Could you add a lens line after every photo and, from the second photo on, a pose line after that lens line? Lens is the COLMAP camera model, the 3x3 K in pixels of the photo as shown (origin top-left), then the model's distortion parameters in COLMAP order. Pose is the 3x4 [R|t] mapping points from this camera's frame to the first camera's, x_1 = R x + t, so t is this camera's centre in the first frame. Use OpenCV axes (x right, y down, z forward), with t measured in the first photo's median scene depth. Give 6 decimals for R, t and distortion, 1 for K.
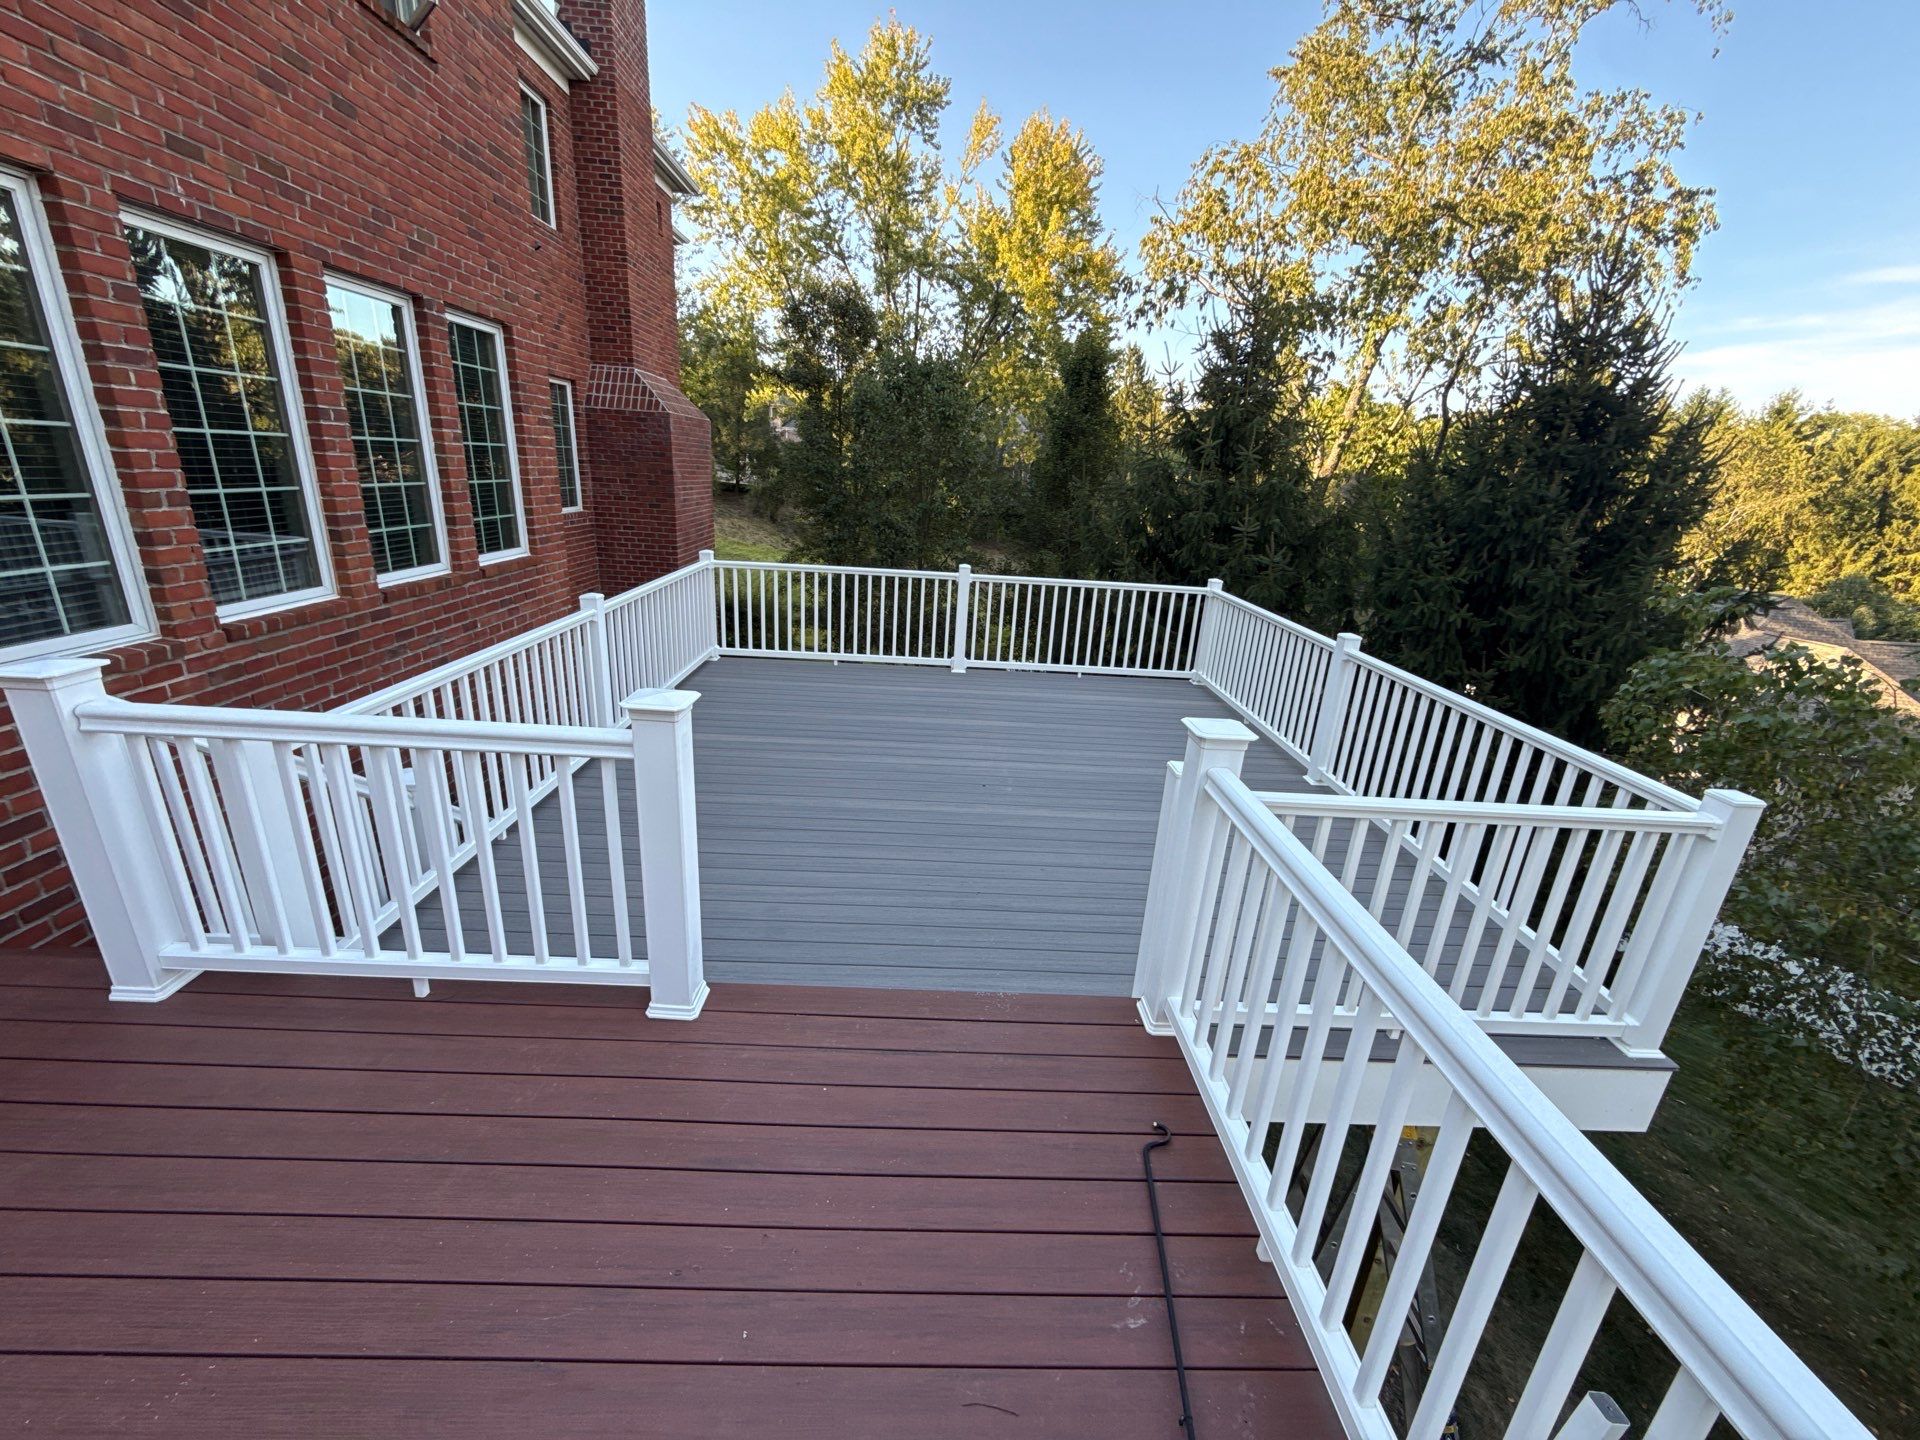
lens RADIAL K [[763.2, 0, 957.4], [0, 763.2, 723.4], [0, 0, 1]] dist [0.001908, 0.000187]
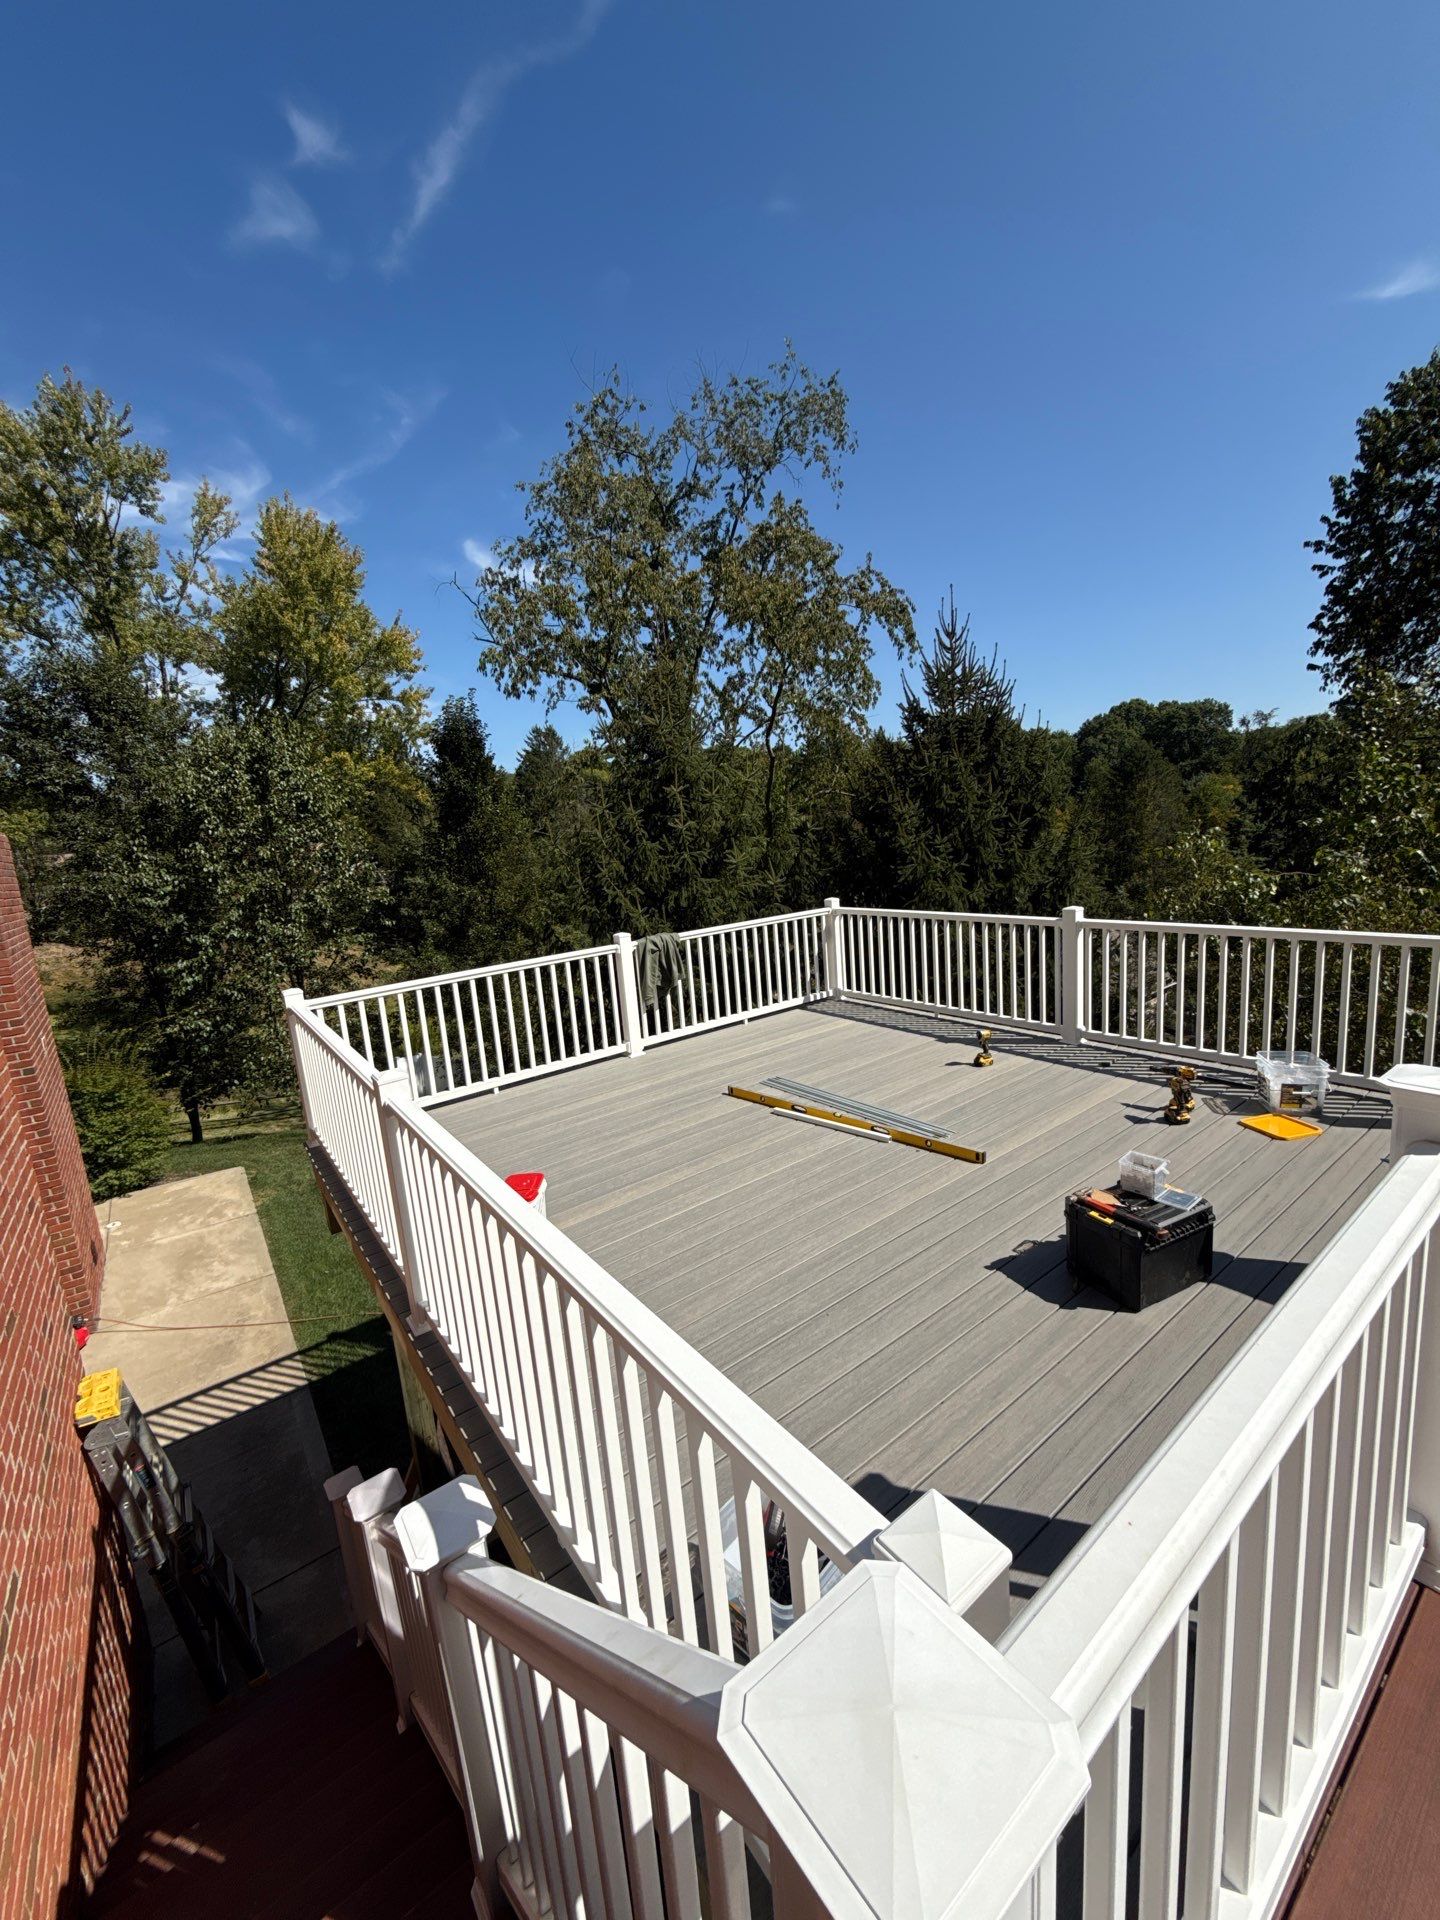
lens RADIAL K [[763.2, 0, 715.5], [0, 763.2, 960.1], [0, 0, 1]] dist [0.001908, 0.000187]
pose [[0.811842, -0.222737, 0.539723, -0.366403], [0.304912, 0.950051, -0.066568, -0.085272], [-0.497938, 0.218611, 0.839206, 0.214305]]
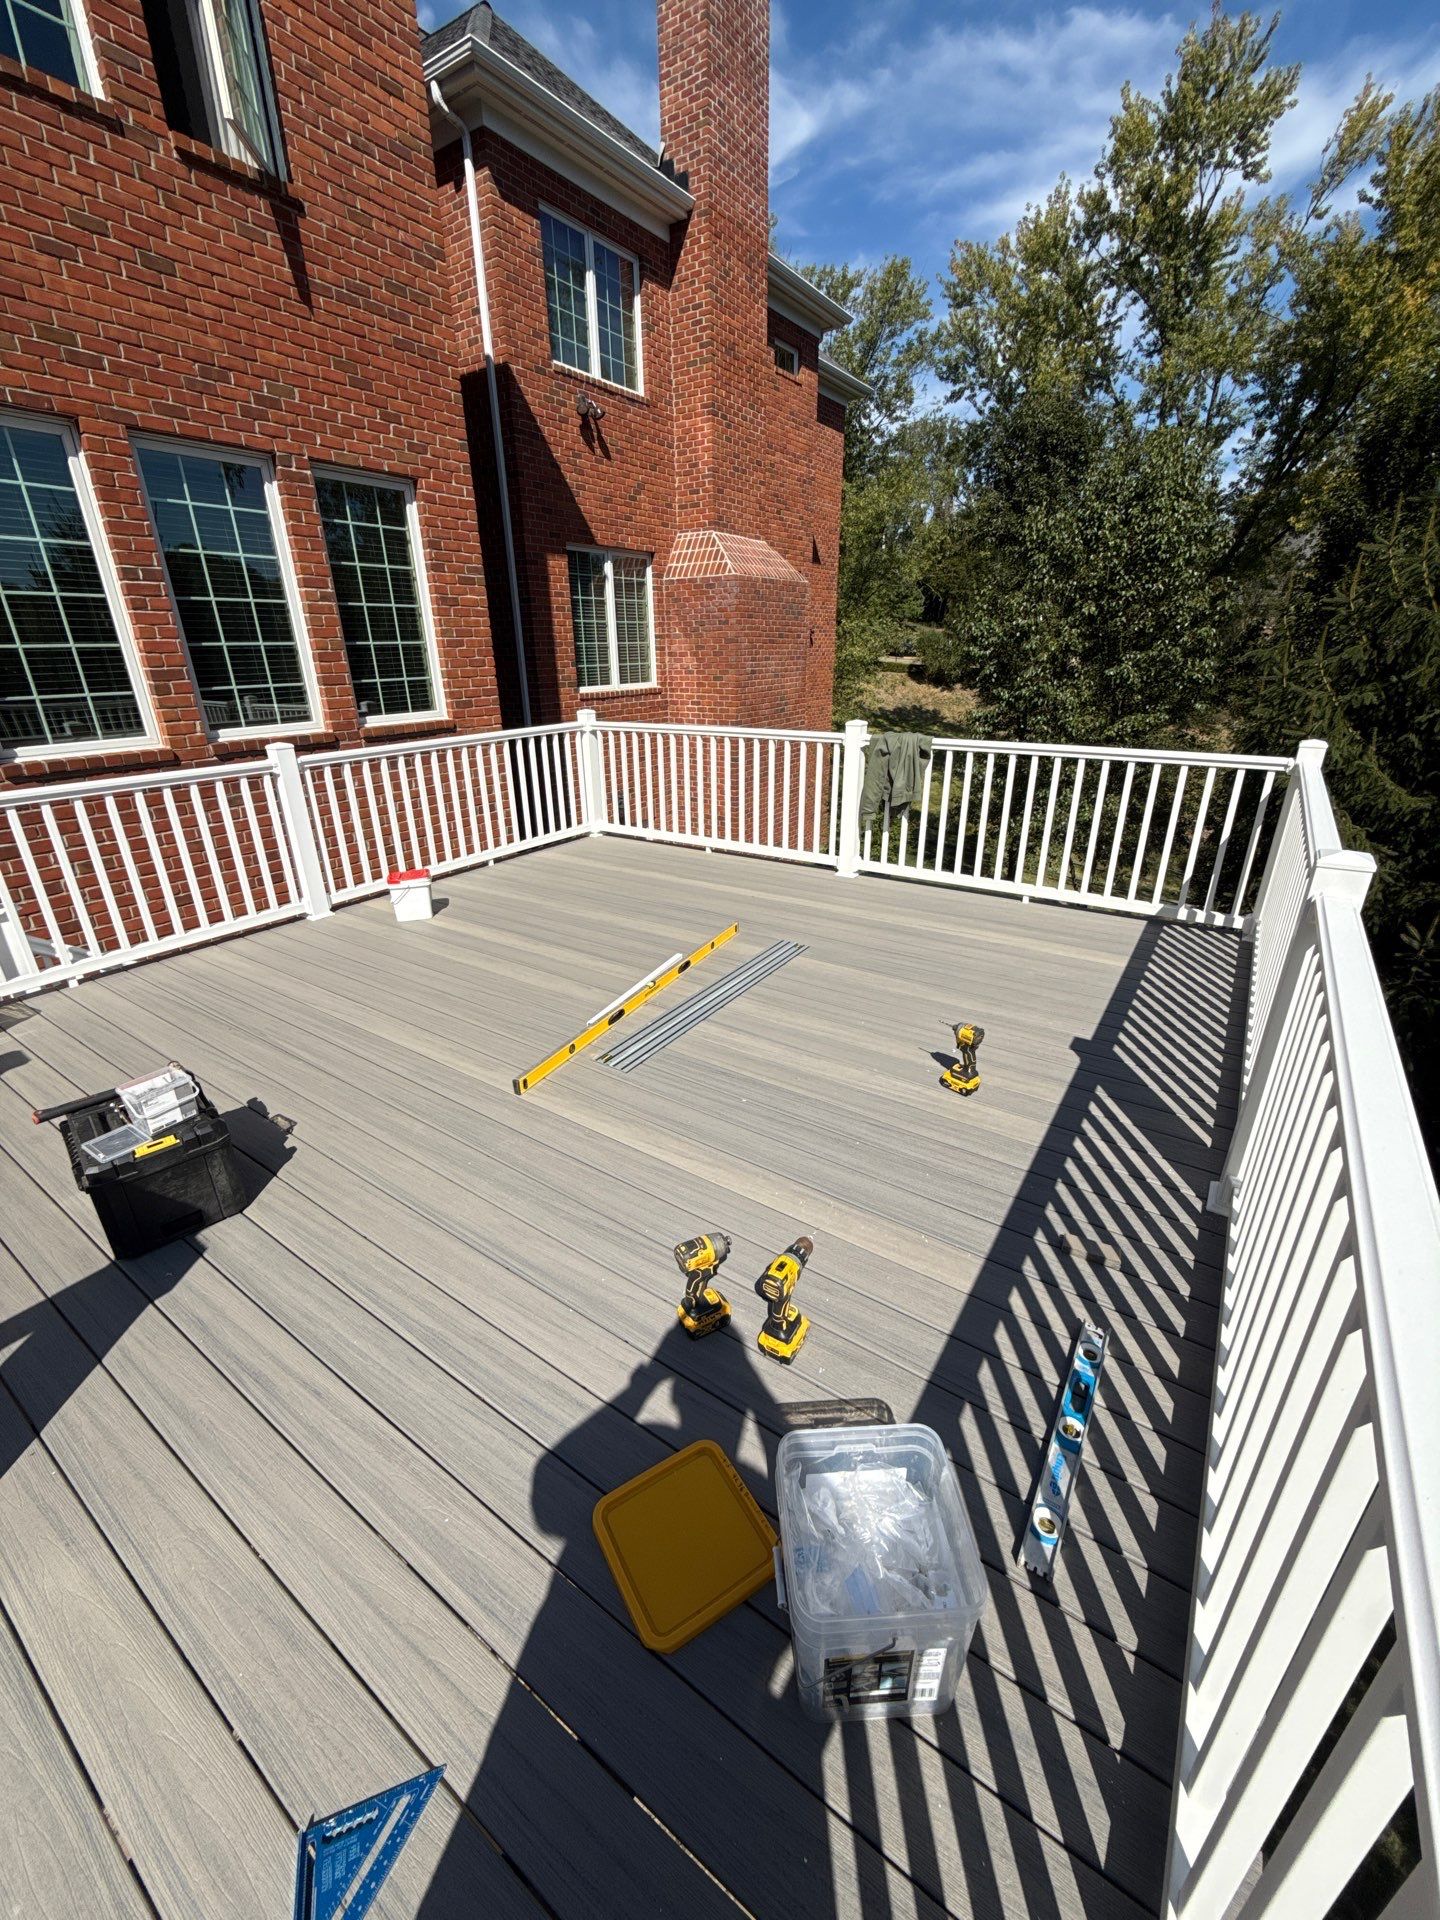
lens RADIAL K [[763.2, 0, 717.1], [0, 763.2, 954.4], [0, 0, 1]] dist [0.001908, 0.000187]
pose [[0.807253, 0.155307, -0.569405, 0.321555], [-0.127792, 0.987865, 0.088271, -0.042348], [0.576204, 0.001508, 0.817304, 0.349014]]
